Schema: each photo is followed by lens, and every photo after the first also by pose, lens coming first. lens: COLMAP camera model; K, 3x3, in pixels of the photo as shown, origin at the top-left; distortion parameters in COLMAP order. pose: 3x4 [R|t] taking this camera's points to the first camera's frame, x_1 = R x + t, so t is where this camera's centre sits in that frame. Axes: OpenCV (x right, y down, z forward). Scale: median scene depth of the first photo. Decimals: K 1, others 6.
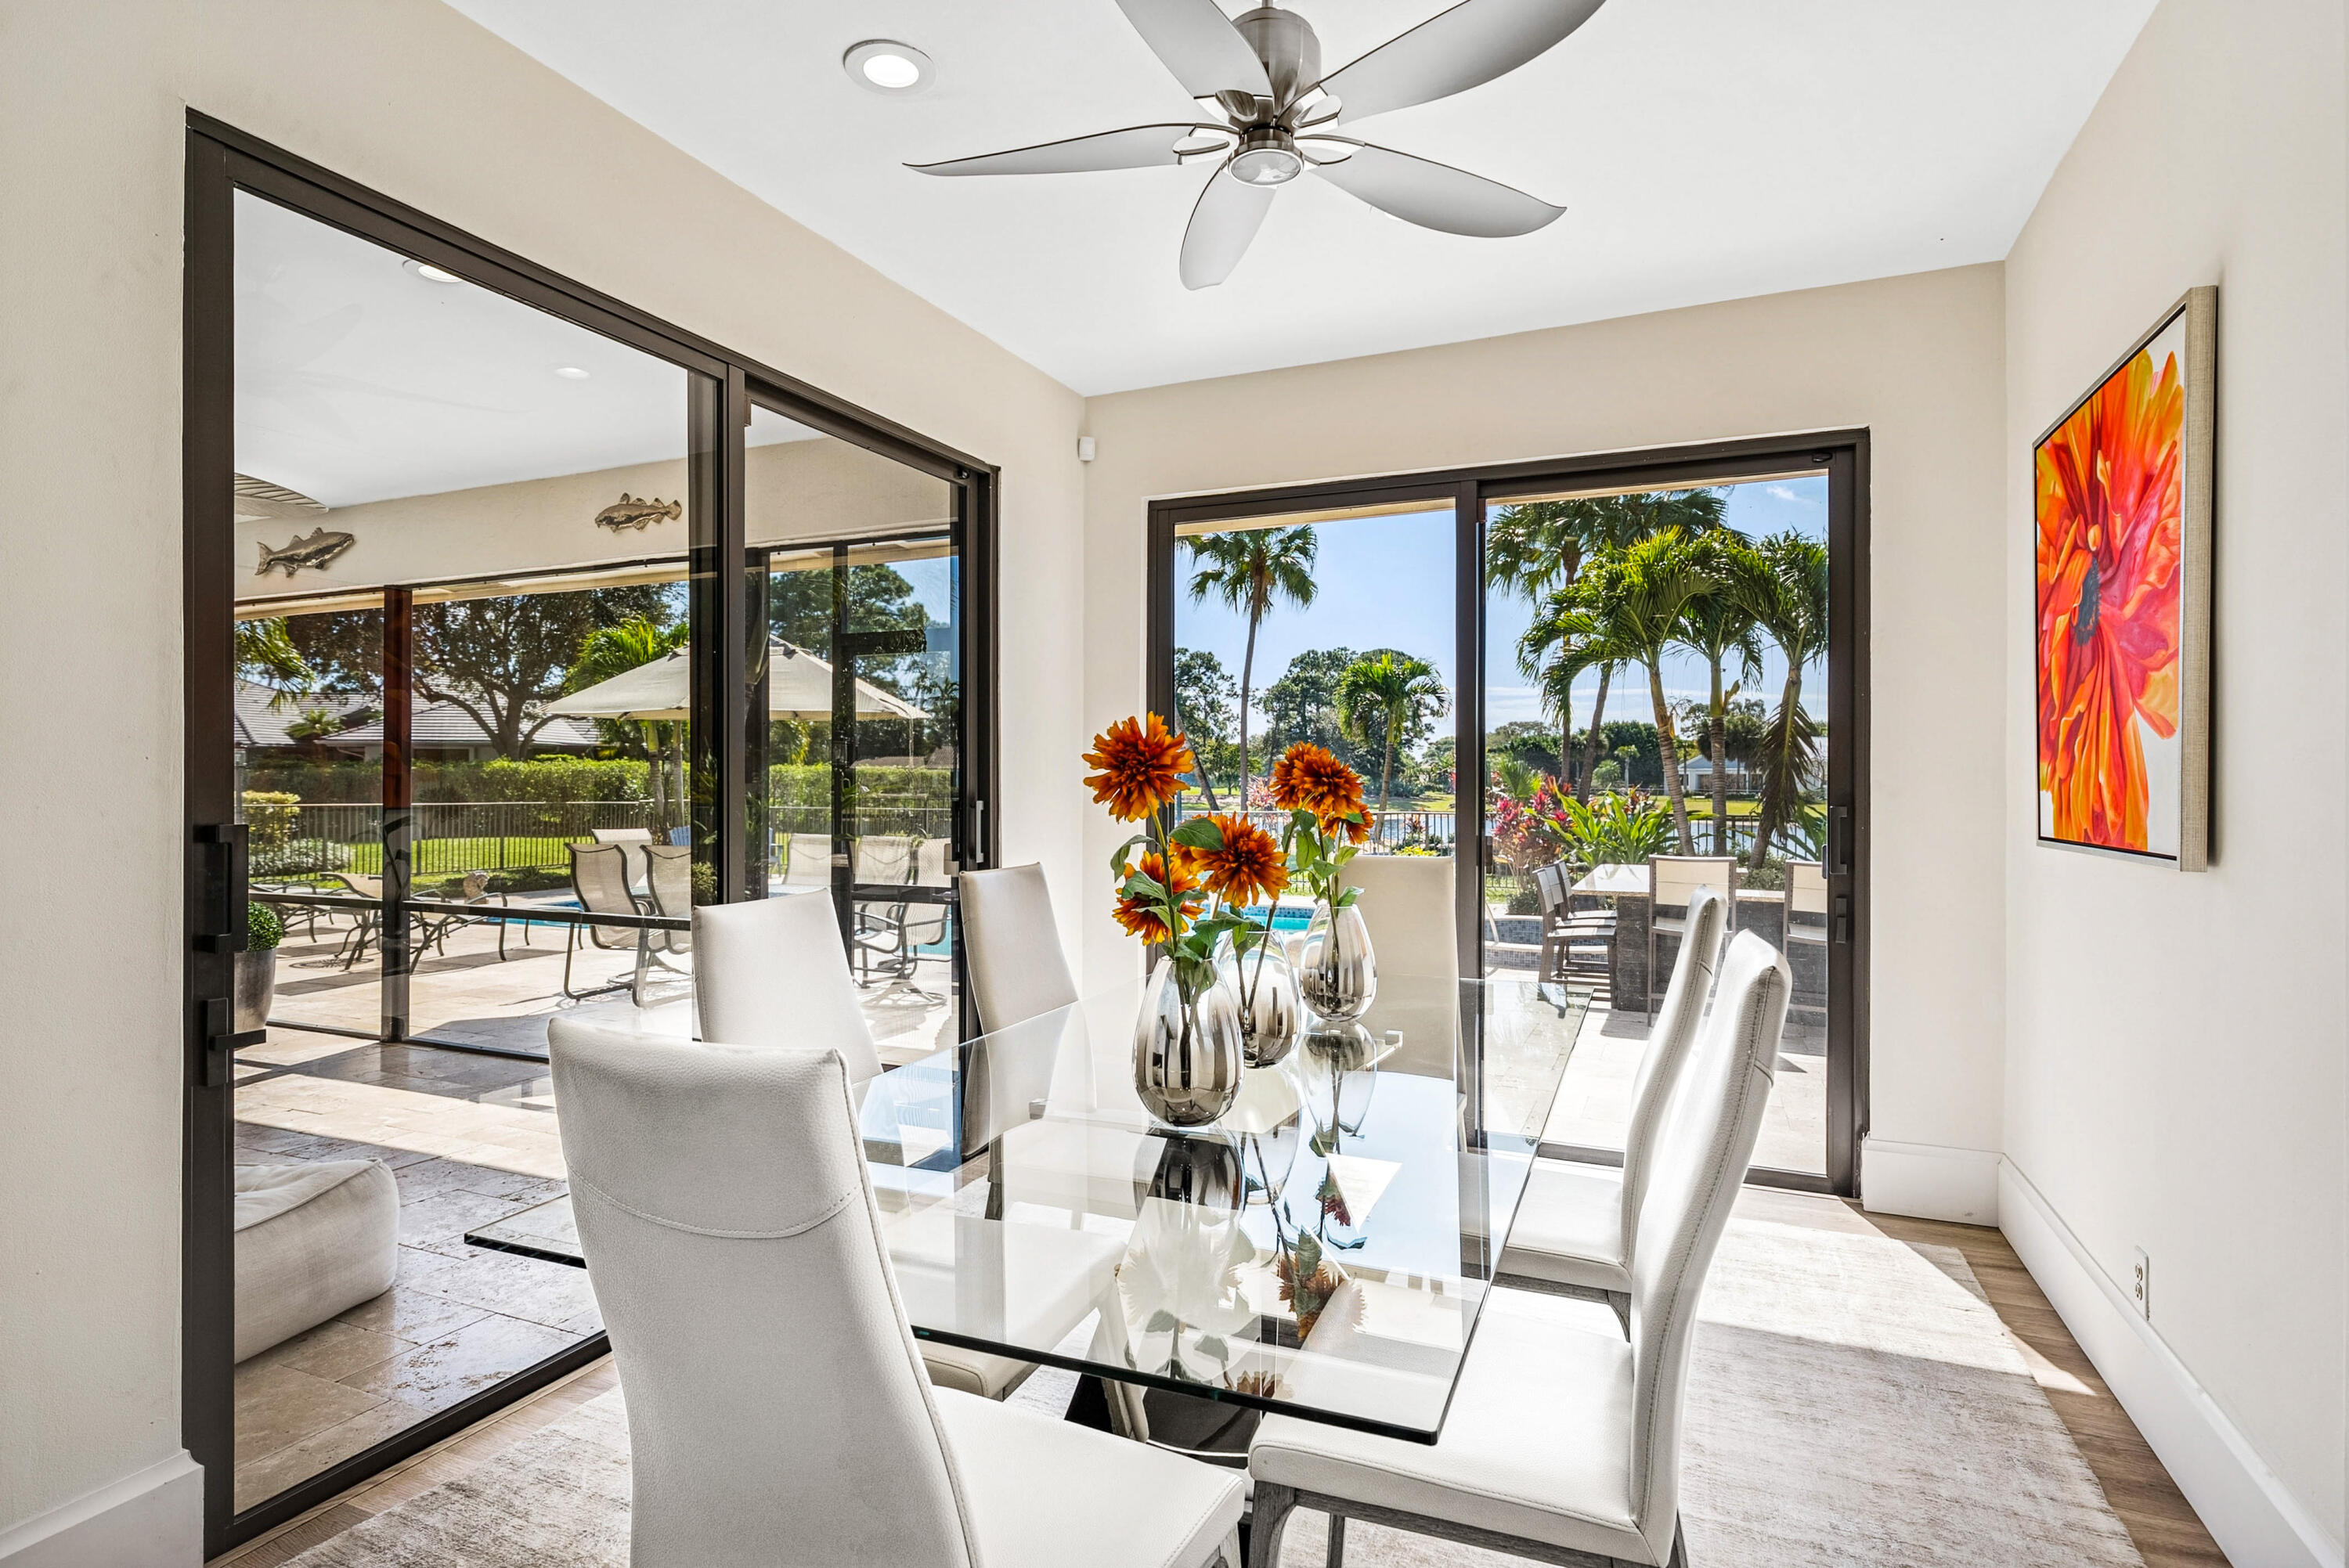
lens RADIAL K [[1213.6, 0, 1184.0], [0, 1213.6, 772.5], [0, 0, 1]] dist [-0.002358, 0.000480]
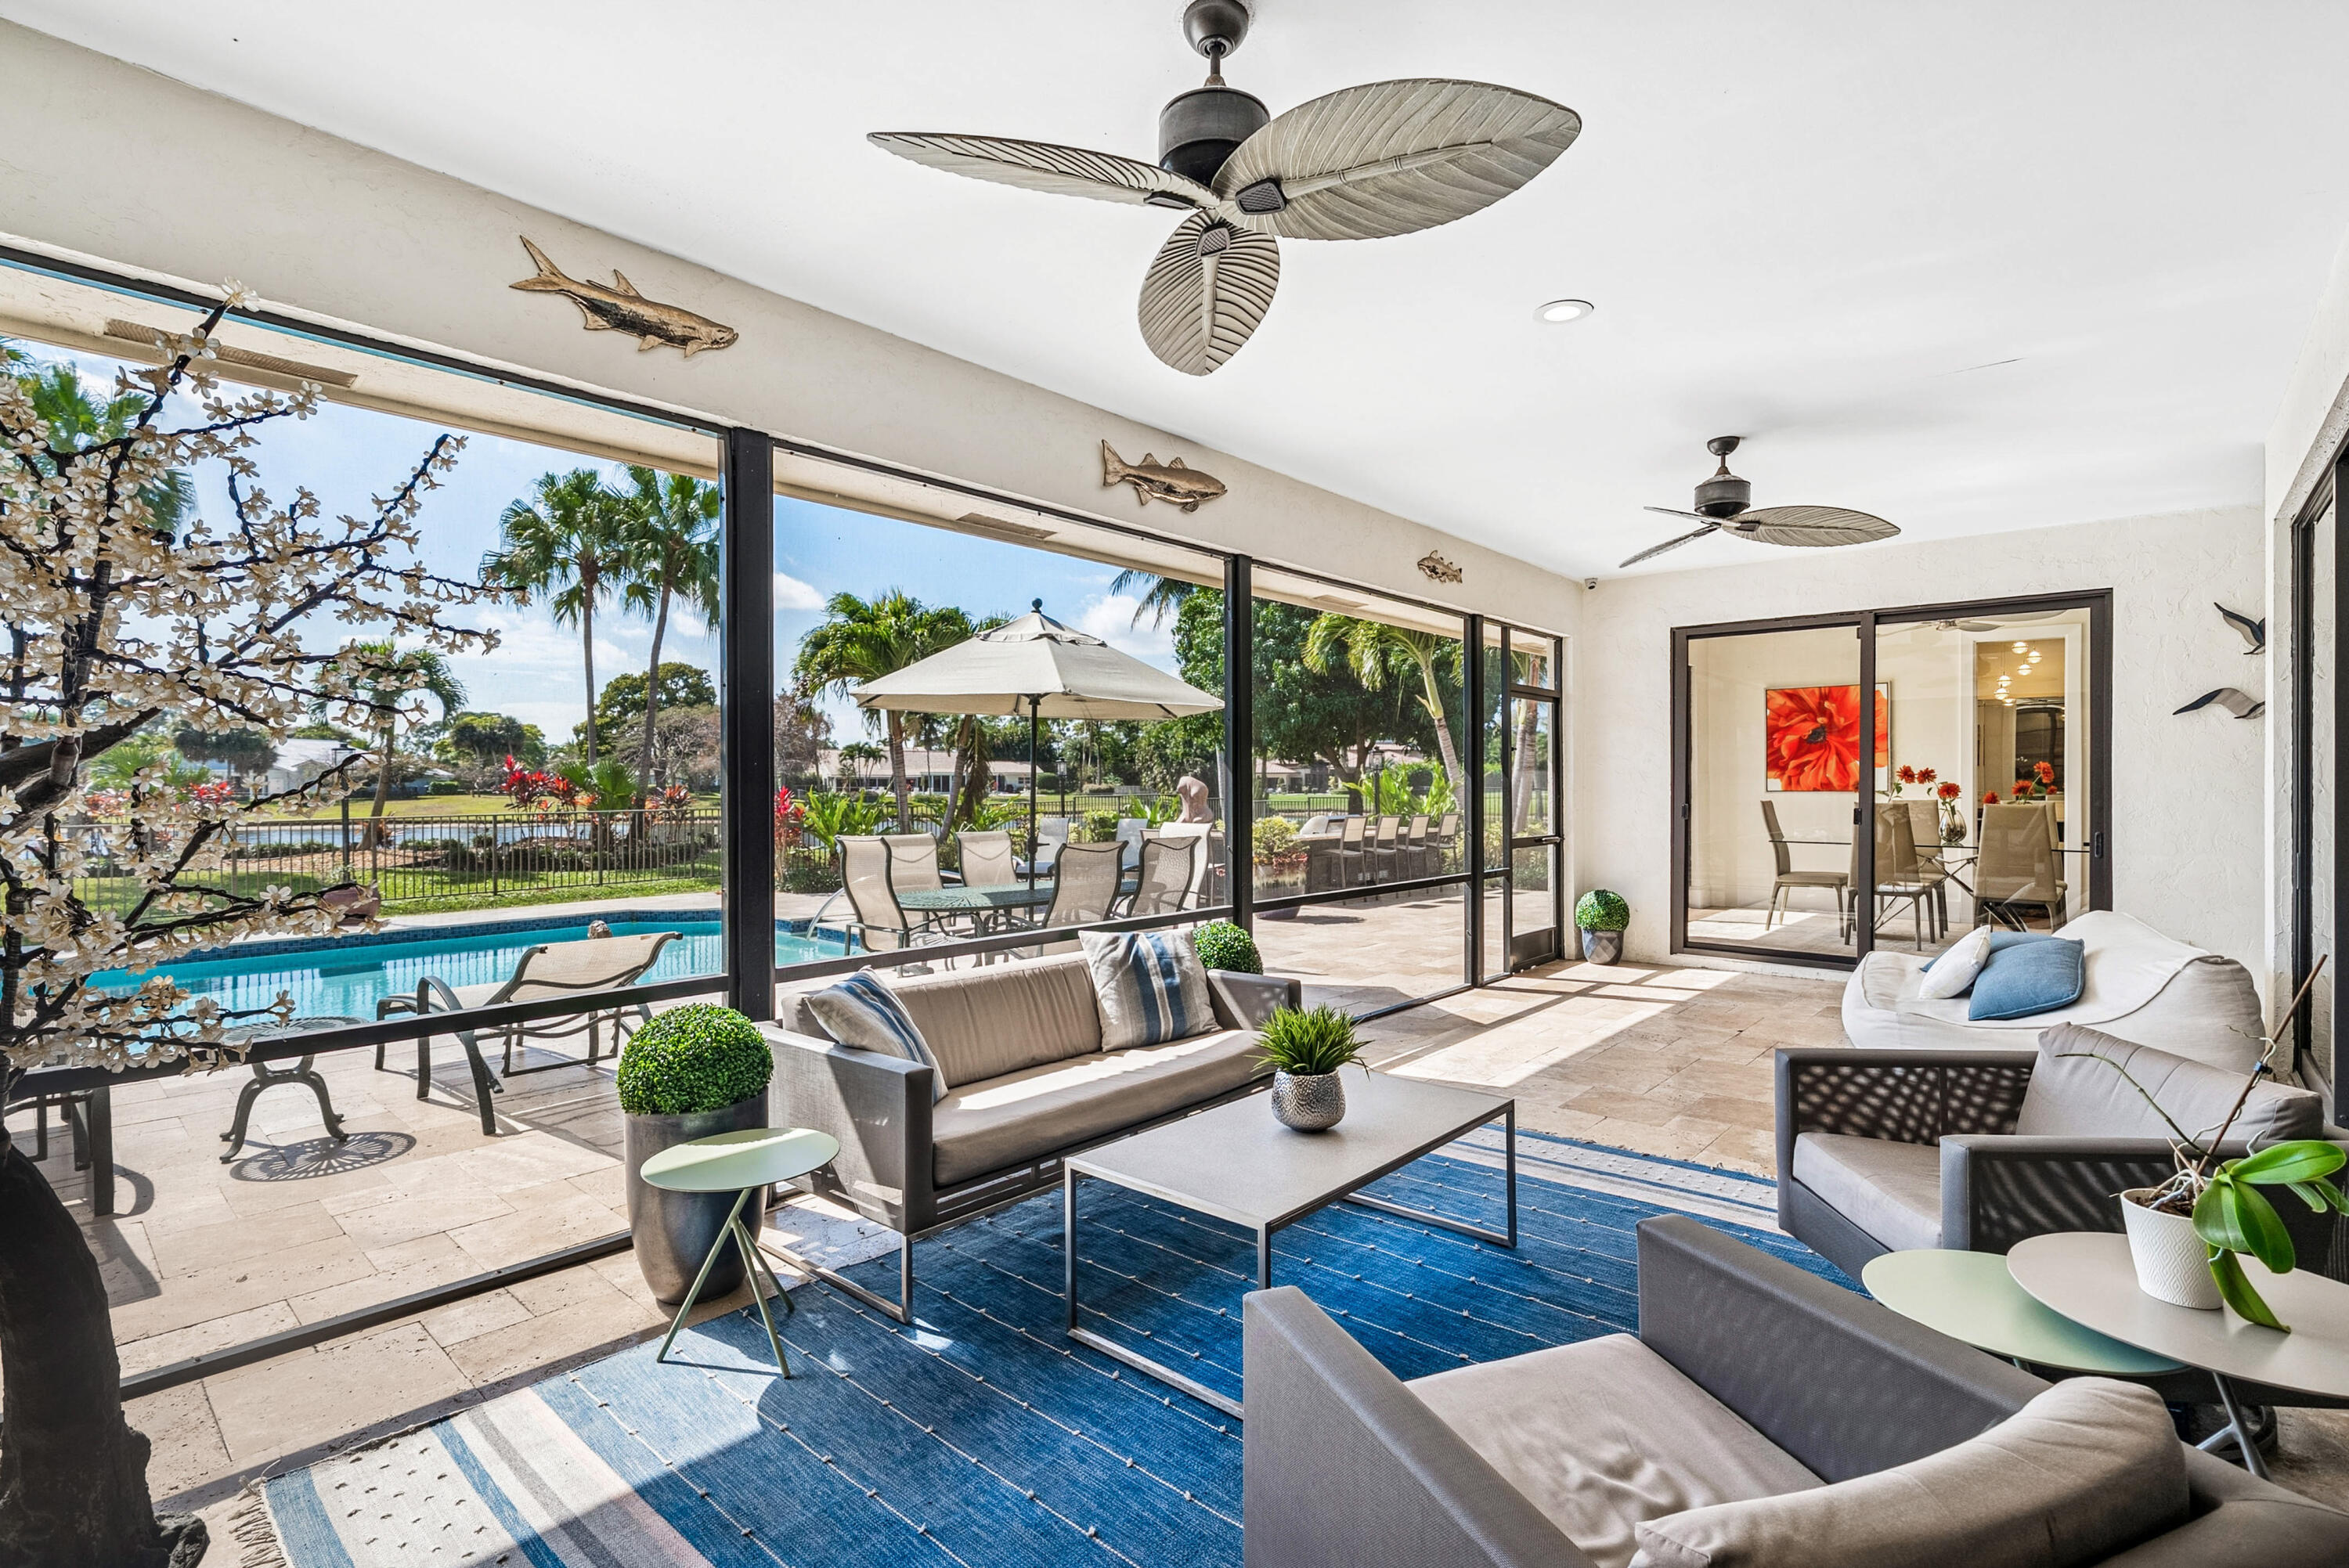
lens RADIAL K [[1059.6, 0, 1160.2], [0, 1059.6, 783.5], [0, 0, 1]] dist [0.001200, 0.000583]
pose [[0.306351, -0.001957, 0.951917, -0.333346], [-0.004036, 0.999986, 0.003354, 0.003025], [-0.951910, -0.004869, 0.306339, 0.190608]]
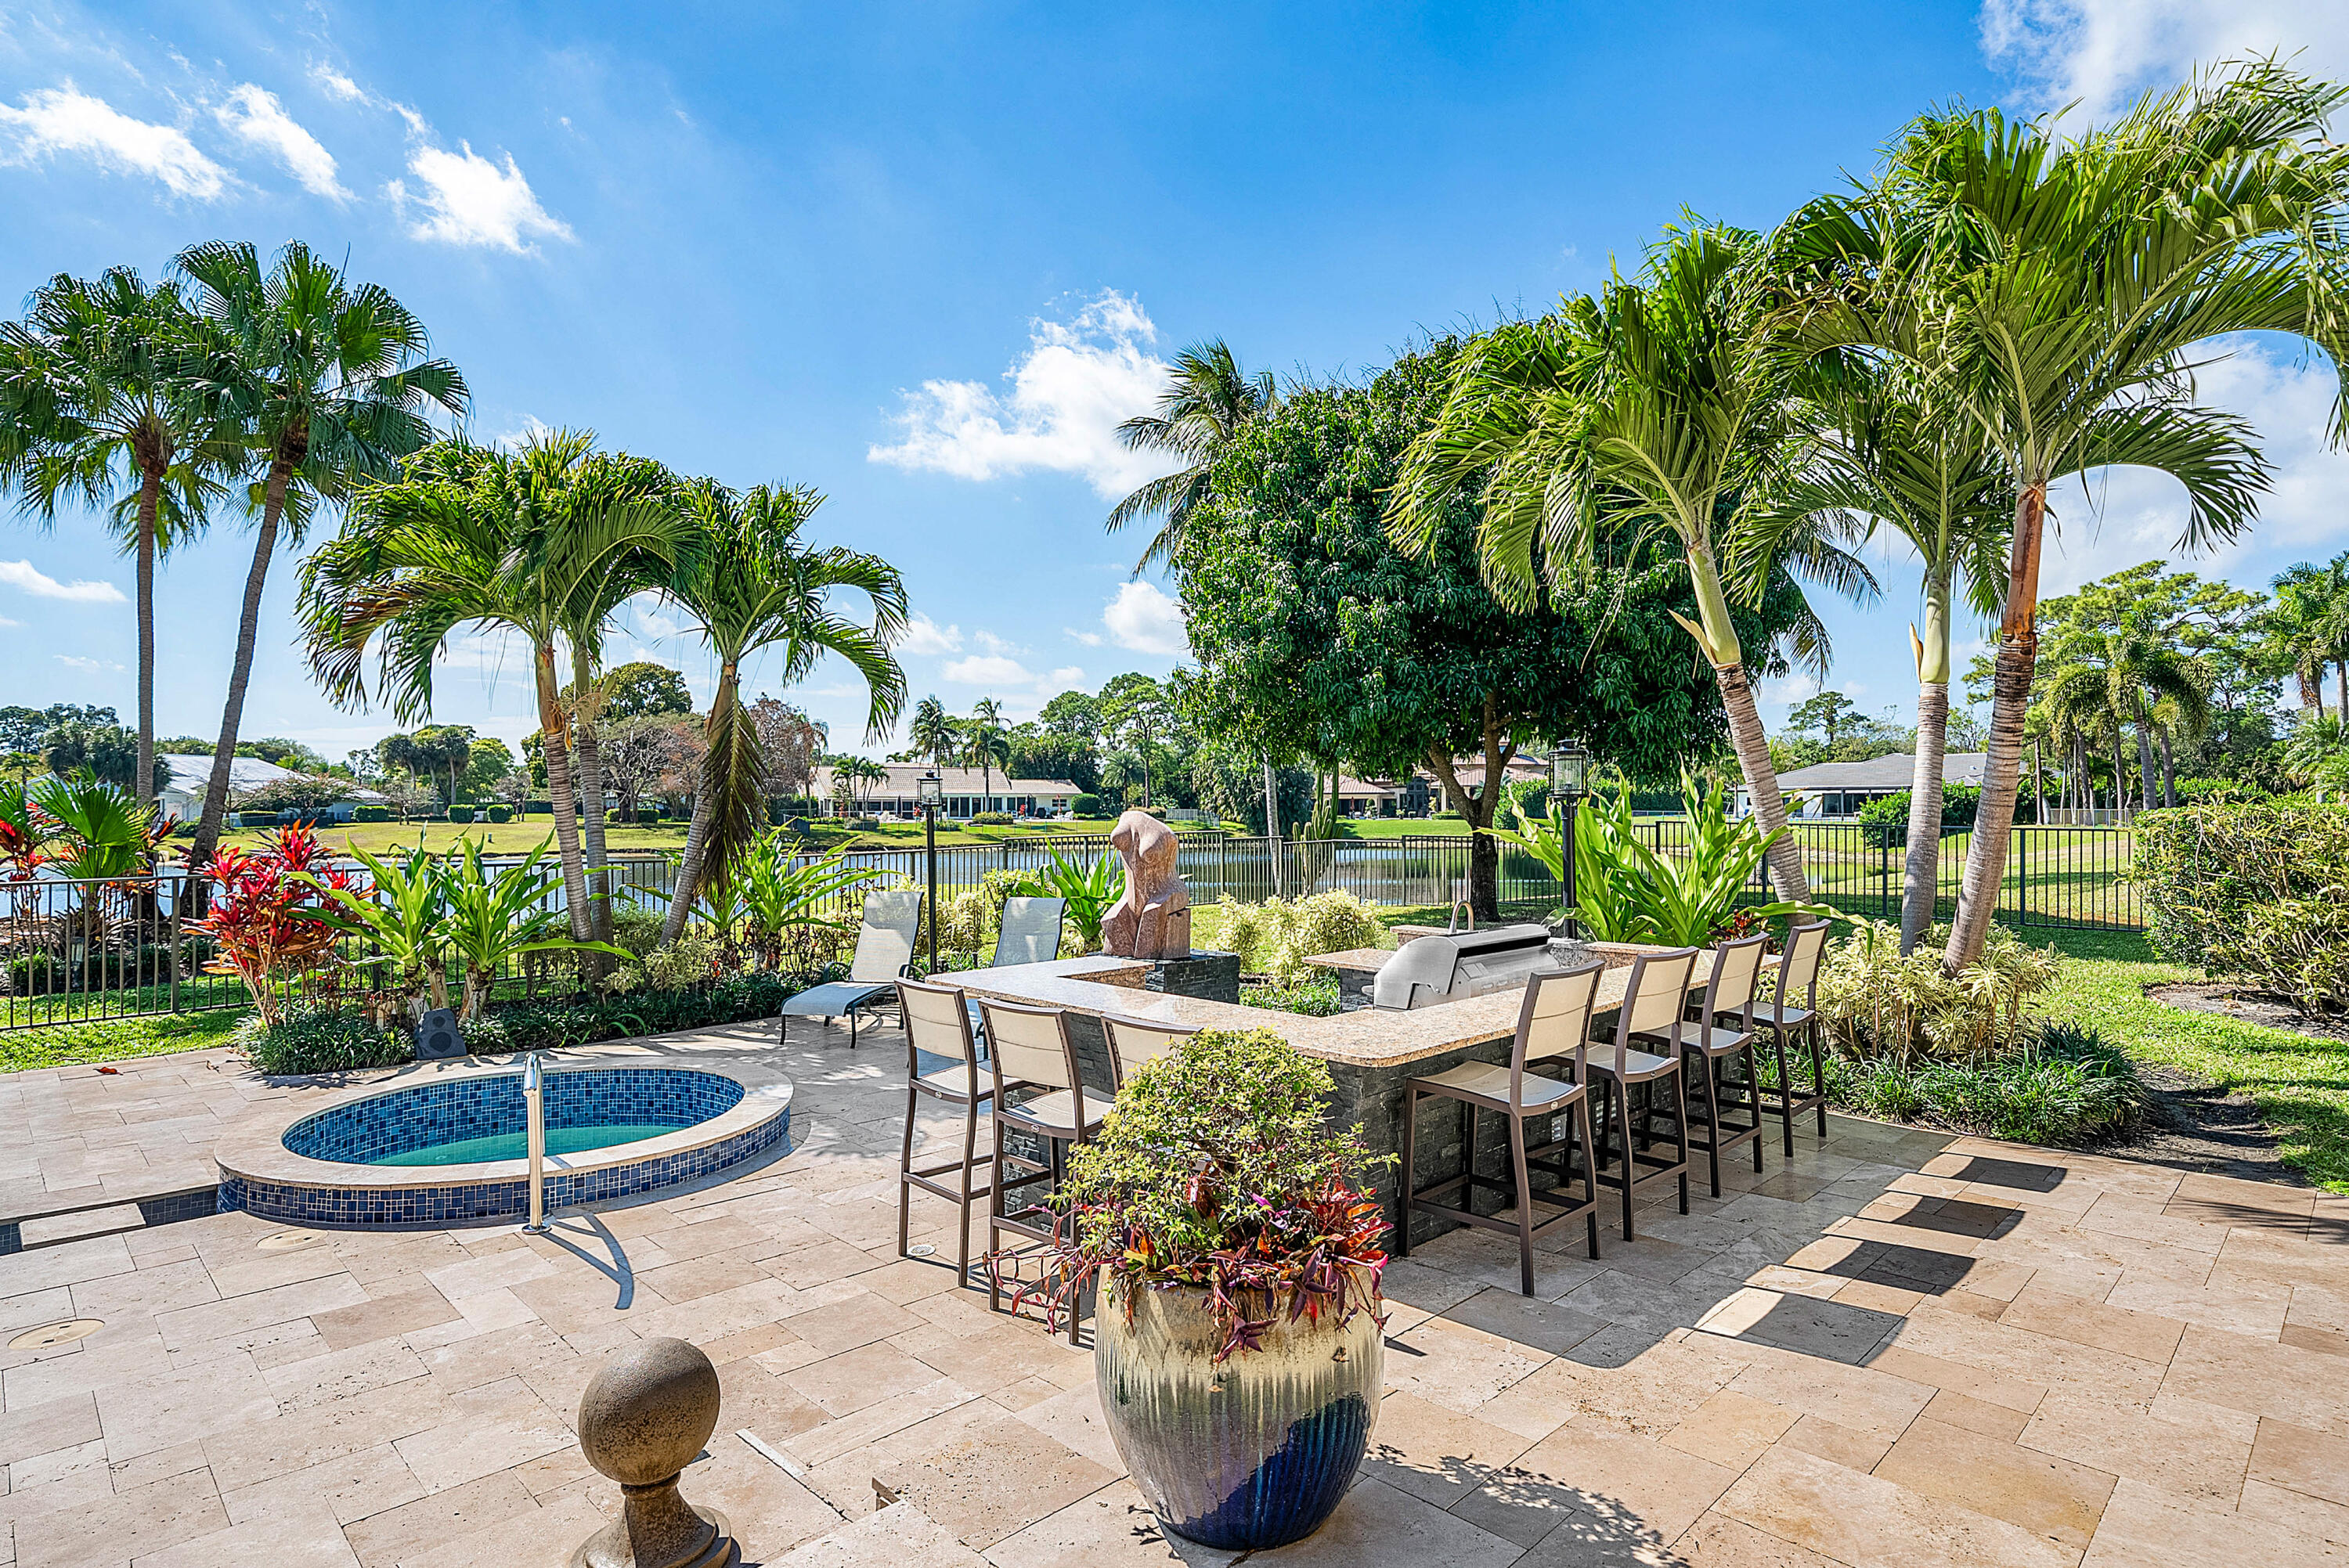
lens RADIAL K [[1186.4, 0, 1171.2], [0, 1186.4, 793.2], [0, 0, 1]] dist [0.004107, 0.000335]
pose [[0.358809, 0.006483, 0.933388, -0.045168], [-0.002367, 0.999979, -0.006036, -0.001861], [-0.933408, -0.000044, 0.358817, 0.239651]]
